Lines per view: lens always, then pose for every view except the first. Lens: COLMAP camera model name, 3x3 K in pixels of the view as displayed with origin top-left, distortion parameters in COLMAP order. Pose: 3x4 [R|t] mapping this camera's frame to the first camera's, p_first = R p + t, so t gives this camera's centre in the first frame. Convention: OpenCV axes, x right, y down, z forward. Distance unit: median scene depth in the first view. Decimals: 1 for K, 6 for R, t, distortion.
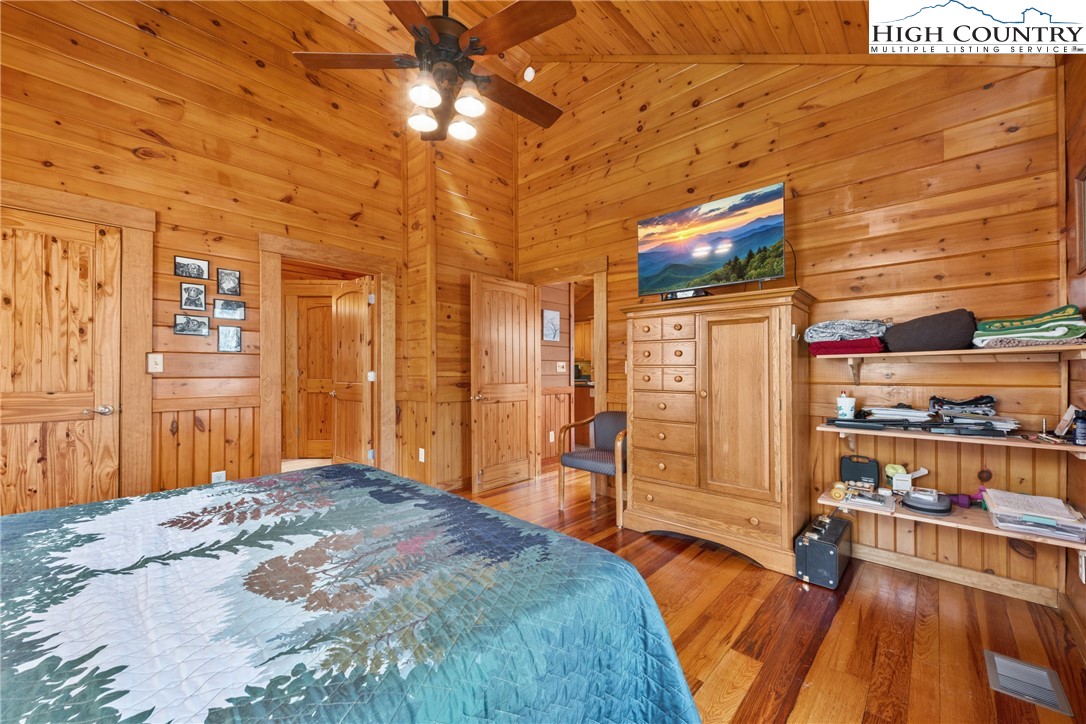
lens RADIAL K [[428.7, 0, 544.4], [0, 428.7, 367.4], [0, 0, 1]] dist [0.011732, -0.000240]
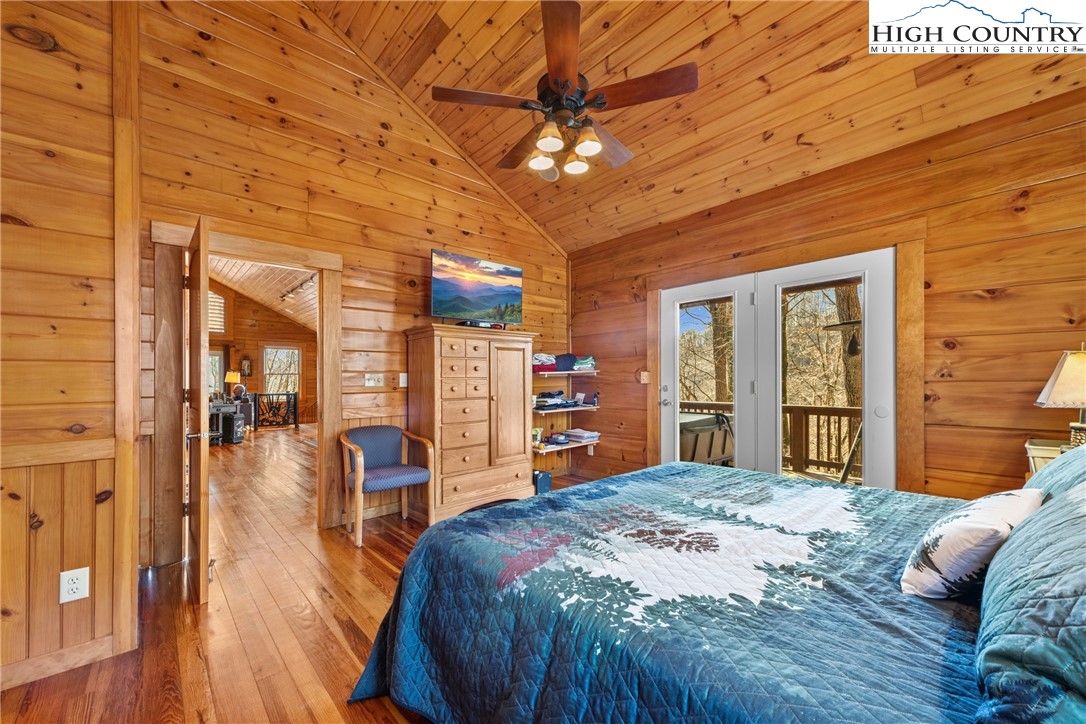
lens RADIAL K [[436.7, 0, 543.0], [0, 436.7, 378.7], [0, 0, 1]] dist [0.016934, -0.000201]
pose [[0.073169, -0.002348, 0.997317, -1.016029], [0.005247, 0.999984, 0.001970, -0.003361], [-0.997306, 0.005088, 0.073180, 0.713443]]
